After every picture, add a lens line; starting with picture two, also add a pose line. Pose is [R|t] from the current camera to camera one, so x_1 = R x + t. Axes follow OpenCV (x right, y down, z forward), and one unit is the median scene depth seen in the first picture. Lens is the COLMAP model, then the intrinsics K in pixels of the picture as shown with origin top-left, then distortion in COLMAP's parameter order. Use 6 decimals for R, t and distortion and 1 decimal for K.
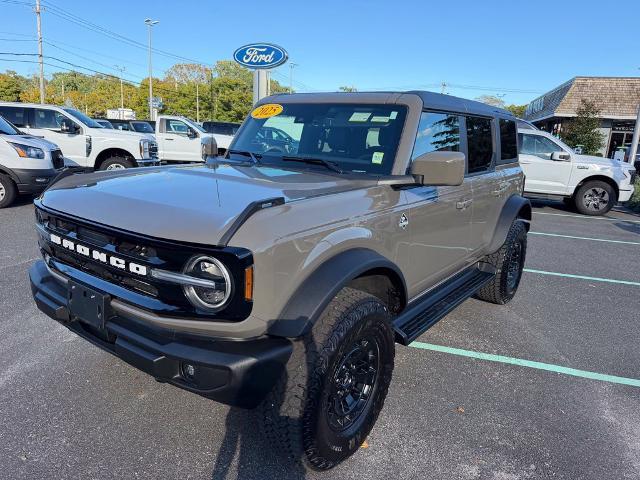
lens RADIAL K [[473.7, 0, 317.3], [0, 473.7, 256.2], [0, 0, 1]] dist [0.062581, -0.070985]
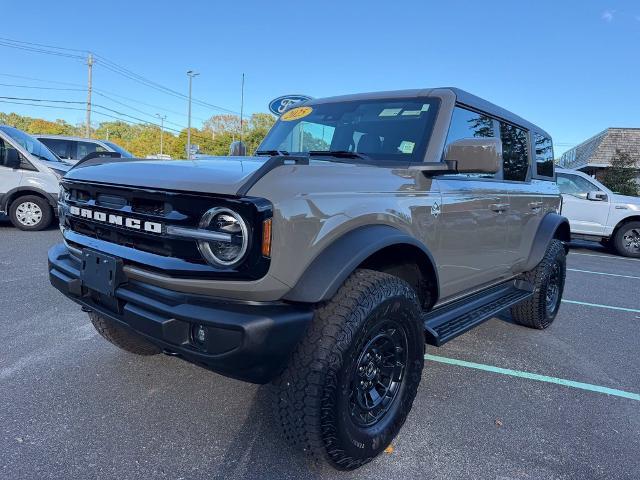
lens RADIAL K [[473.7, 0, 317.3], [0, 473.7, 256.2], [0, 0, 1]] dist [0.062581, -0.070985]
pose [[0.997931, 0.027033, -0.058334, 0.005477], [-0.033199, 0.993654, -0.107468, 0.128566], [0.055058, 0.109182, 0.992496, 0.061500]]
